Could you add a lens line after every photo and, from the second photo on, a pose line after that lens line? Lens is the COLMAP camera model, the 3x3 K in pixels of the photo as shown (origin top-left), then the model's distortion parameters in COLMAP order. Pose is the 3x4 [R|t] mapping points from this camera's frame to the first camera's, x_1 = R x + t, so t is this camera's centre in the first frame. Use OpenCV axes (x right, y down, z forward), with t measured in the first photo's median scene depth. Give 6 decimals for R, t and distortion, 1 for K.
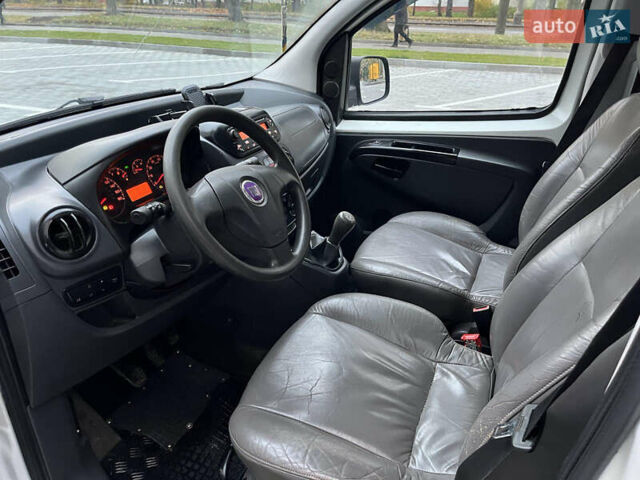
lens RADIAL K [[480.9, 0, 318.0], [0, 480.9, 240.6], [0, 0, 1]] dist [0.092354, -0.127243]
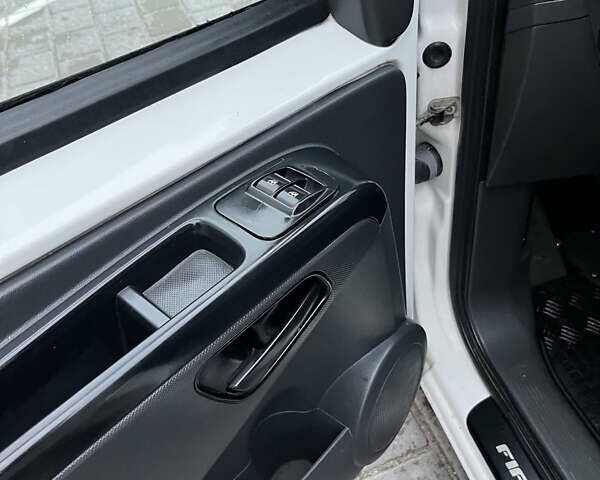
lens RADIAL K [[602.9, 0, 300.0], [0, 602.9, 240.0], [0, 0, 1]] dist [0.092556, -0.179479]
pose [[0.585066, 0.495691, -0.641863, -0.069371], [-0.235331, 0.861175, 0.450552, 0.038751], [0.776091, -0.112553, 0.620496, 0.116896]]
